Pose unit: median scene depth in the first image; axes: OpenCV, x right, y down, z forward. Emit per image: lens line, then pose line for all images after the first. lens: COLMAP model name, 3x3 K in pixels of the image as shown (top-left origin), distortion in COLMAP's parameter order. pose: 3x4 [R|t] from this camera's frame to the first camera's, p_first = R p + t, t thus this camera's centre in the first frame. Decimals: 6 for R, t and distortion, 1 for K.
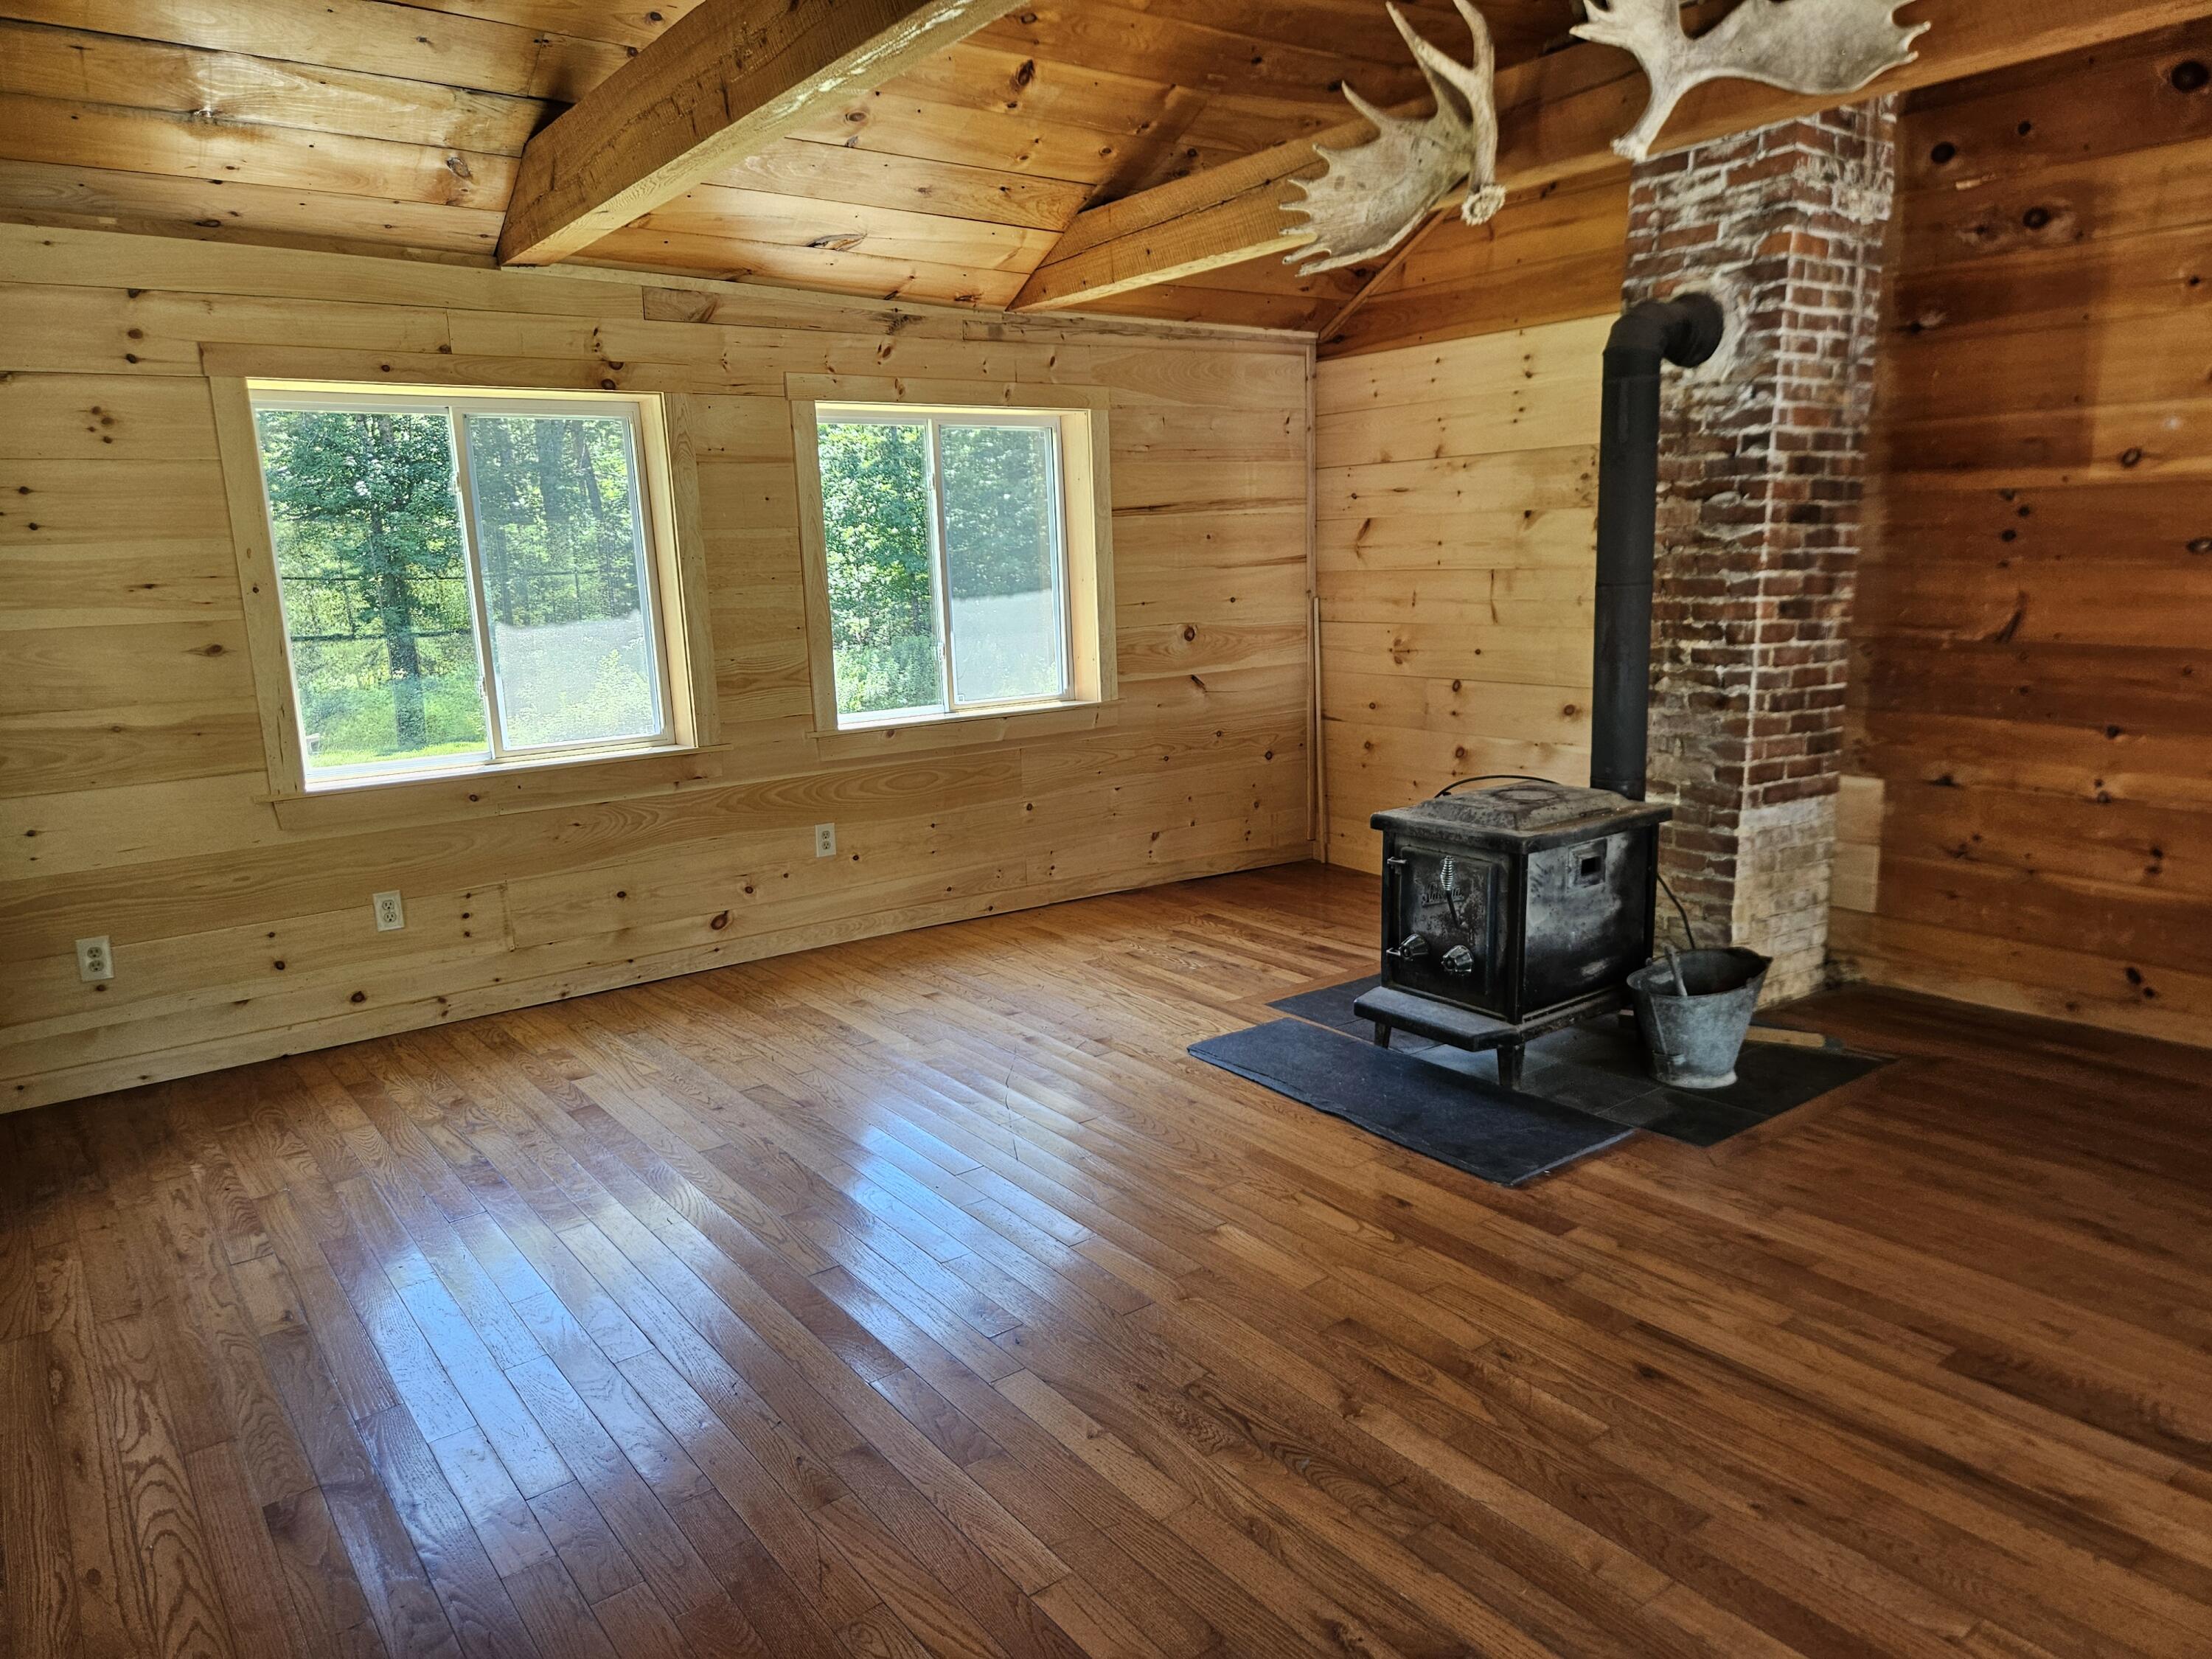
lens RADIAL K [[1482.5, 0, 1064.8], [0, 1482.5, 827.5], [0, 0, 1]] dist [0.071438, -0.069167]
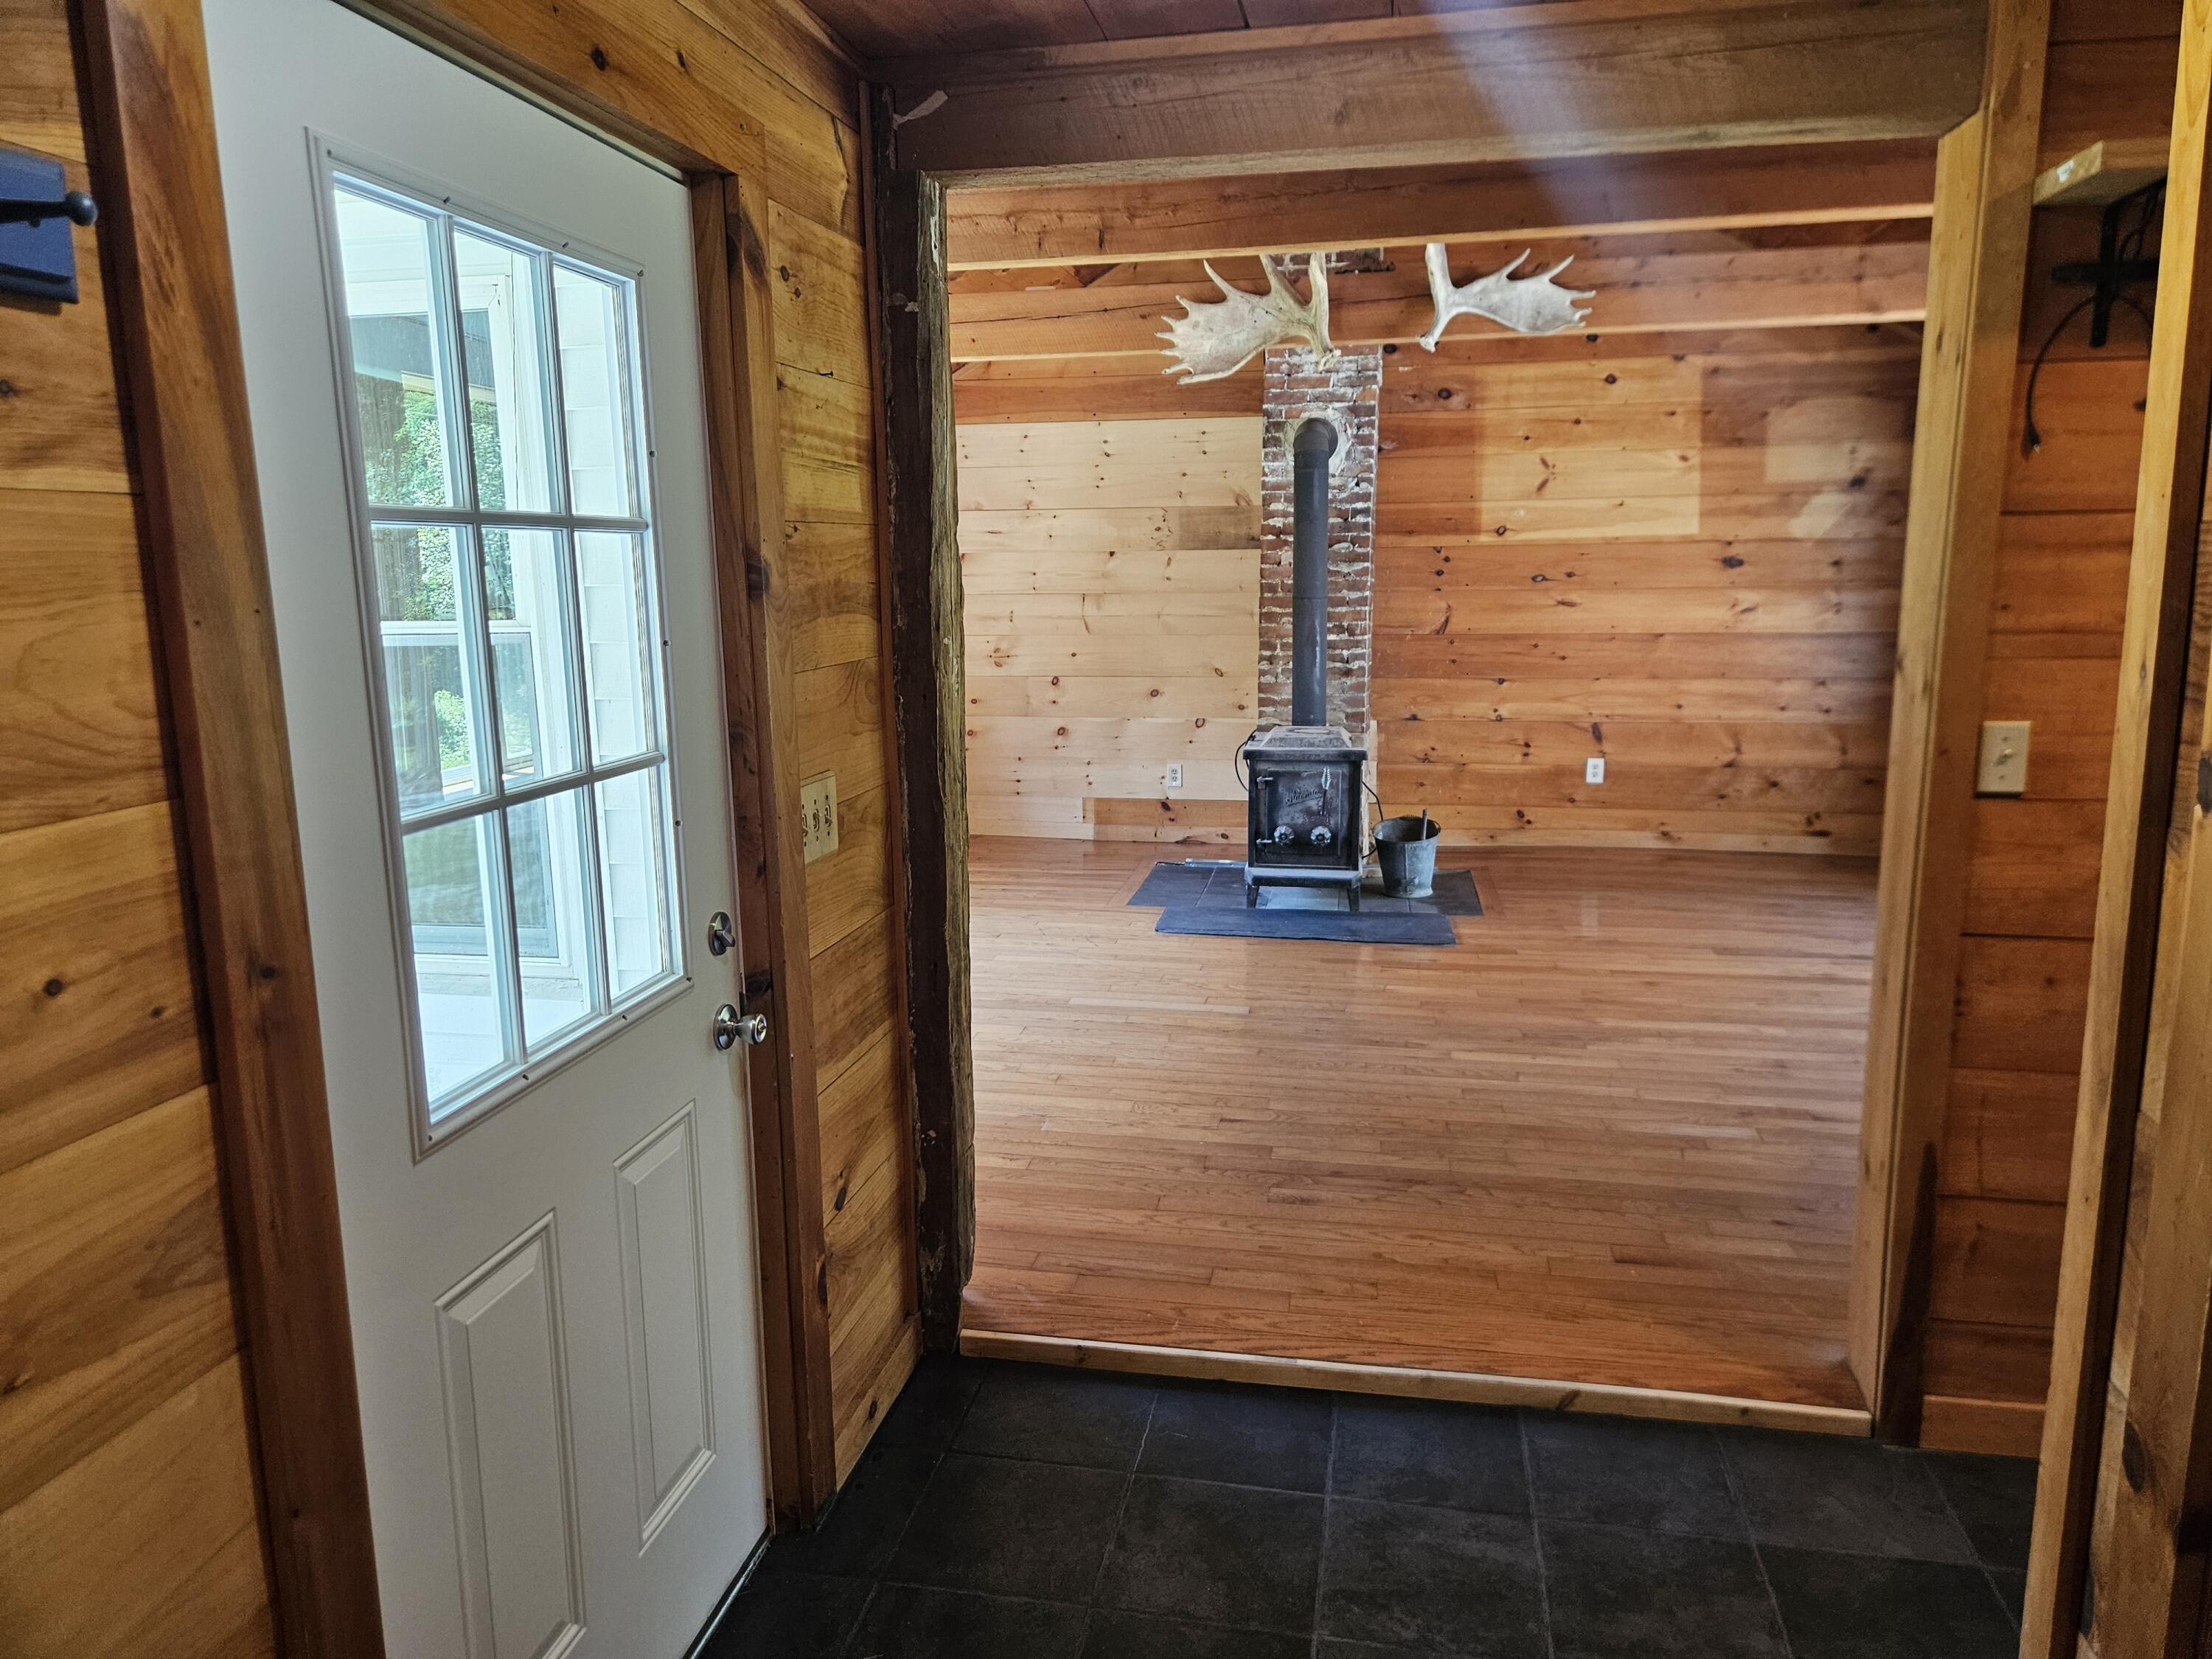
lens RADIAL K [[1495.4, 0, 1086.5], [0, 1495.4, 824.1], [0, 0, 1]] dist [0.071642, -0.057375]
pose [[0.731795, -0.094099, 0.674997, -0.907561], [0.117785, 0.992981, 0.010733, 0.029151], [-0.671269, 0.071650, 0.737743, 0.011985]]
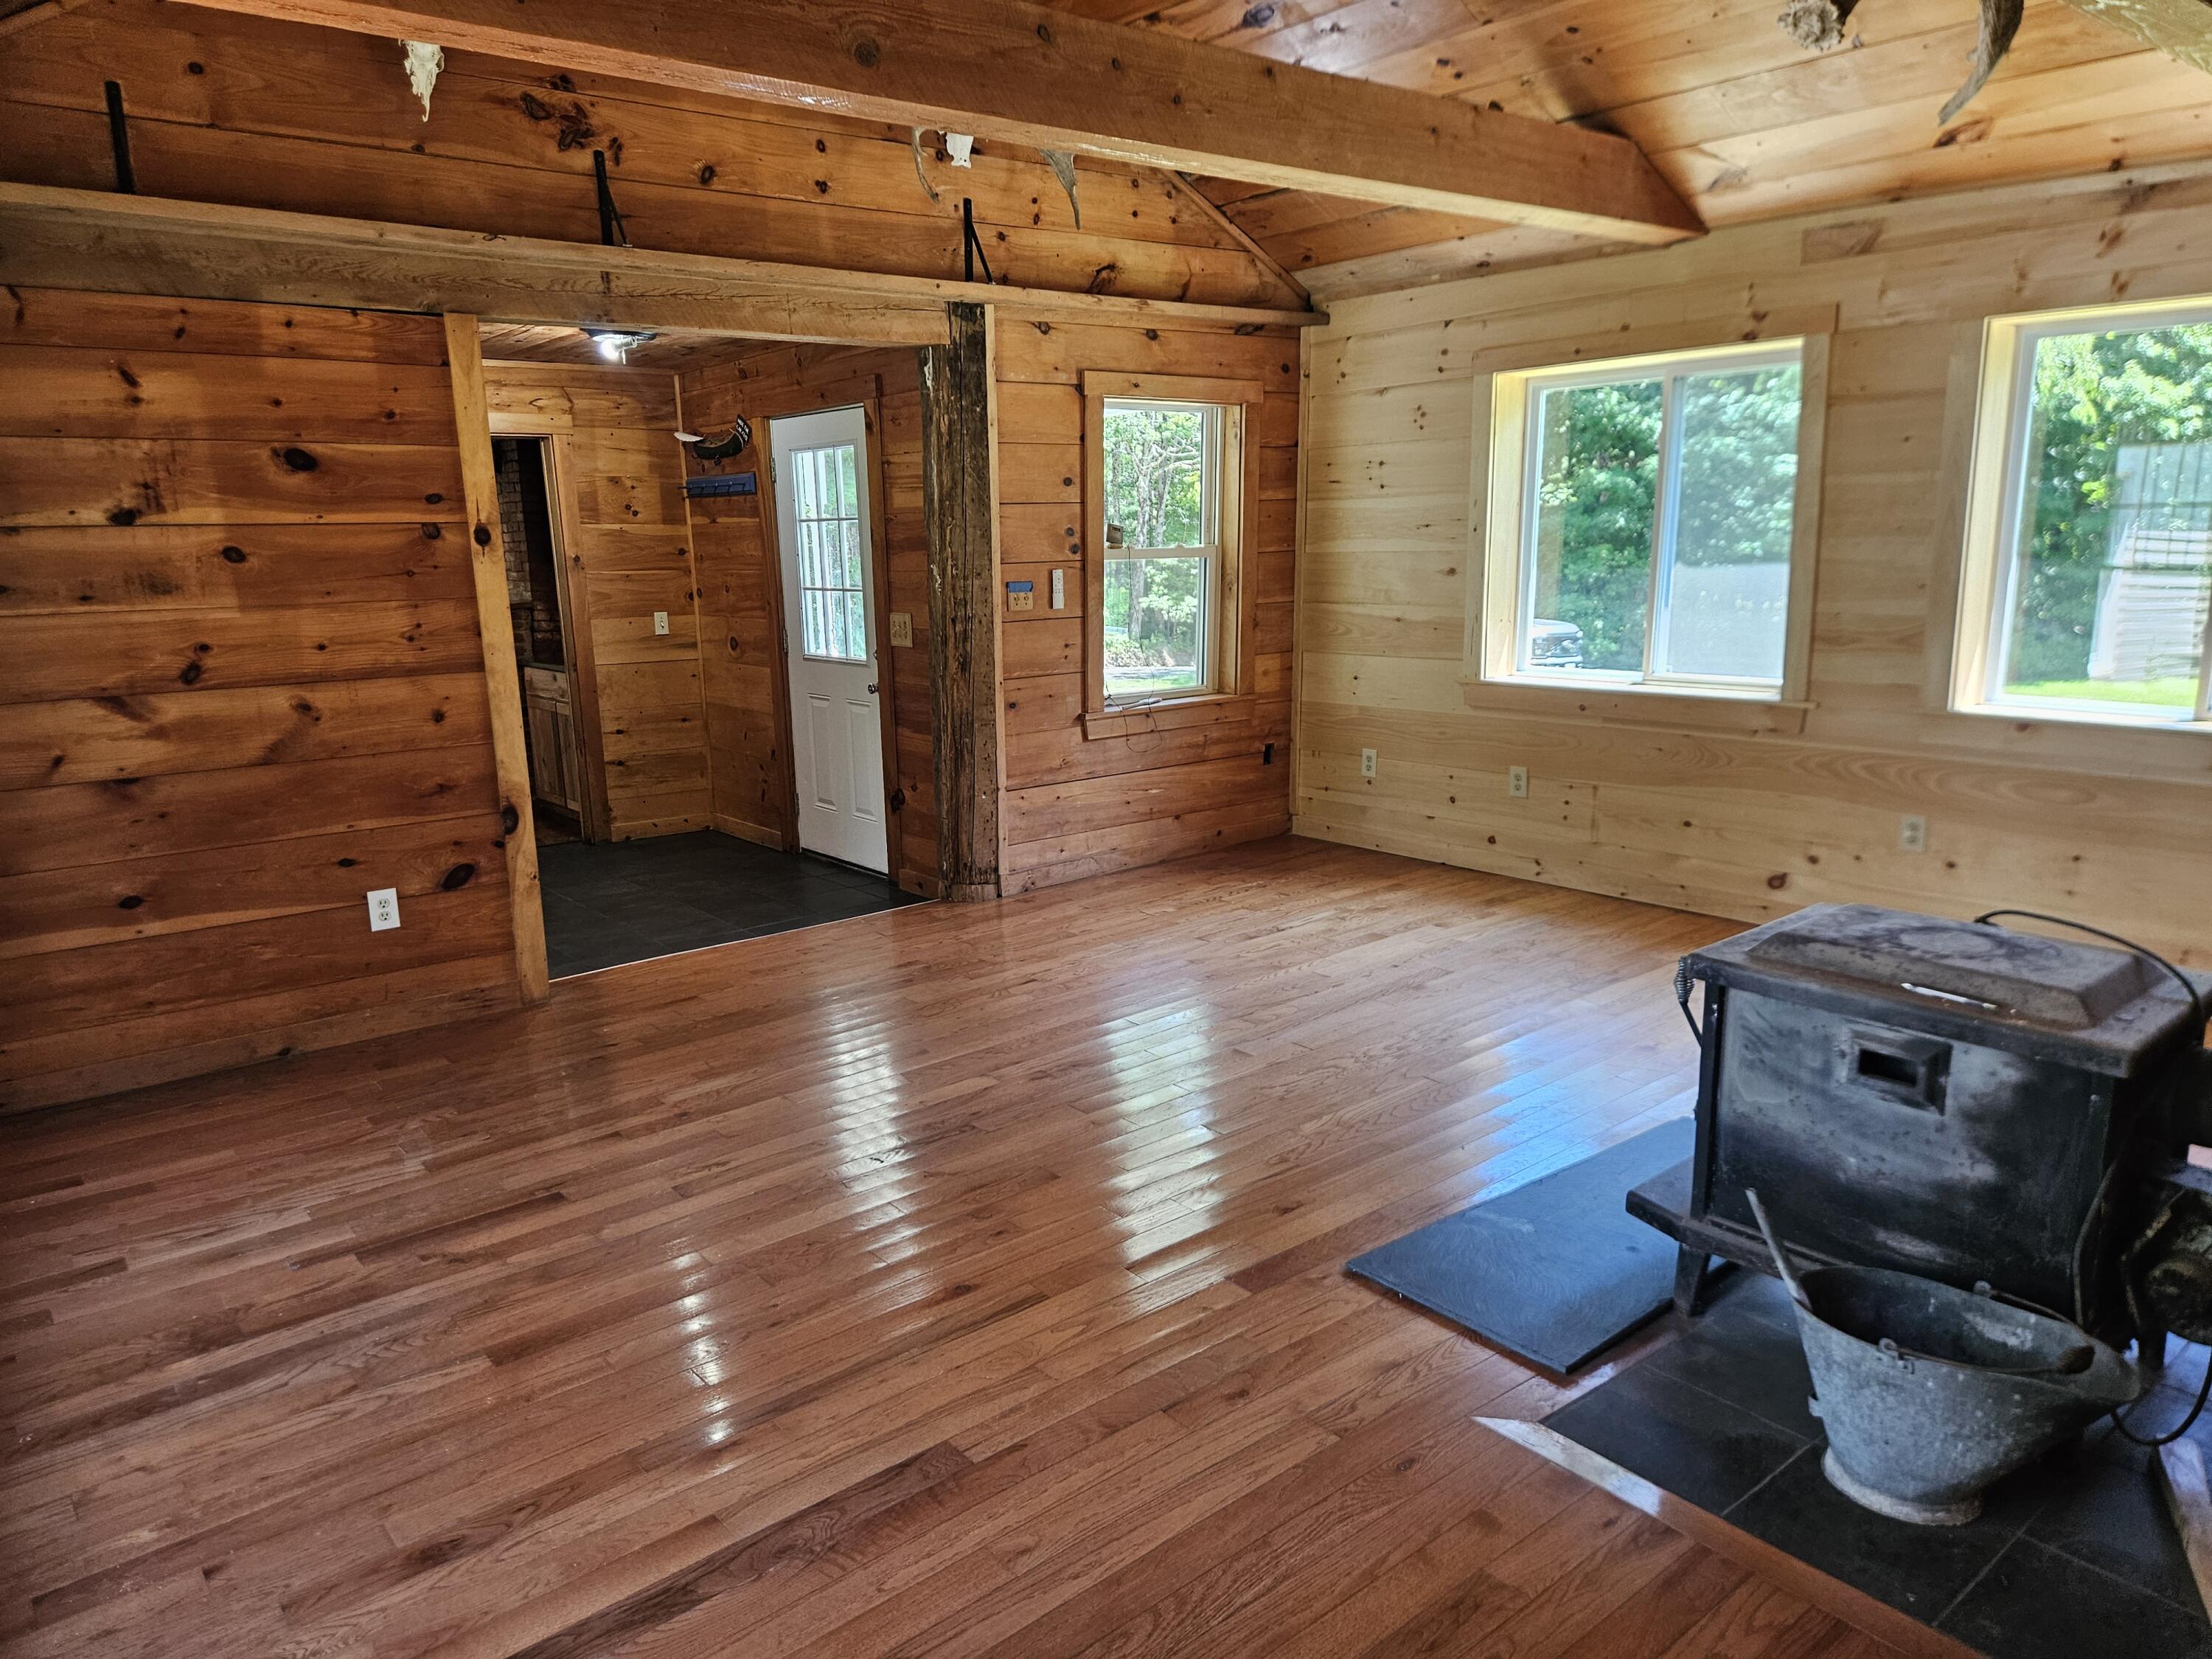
lens RADIAL K [[1477.1, 0, 1085.4], [0, 1477.1, 818.2], [0, 0, 1]] dist [0.072243, -0.072387]
pose [[0.049369, 0.225945, -0.972888, 0.858954], [-0.163975, 0.962693, 0.215256, -0.141422], [0.985228, 0.148902, 0.084577, 0.583206]]
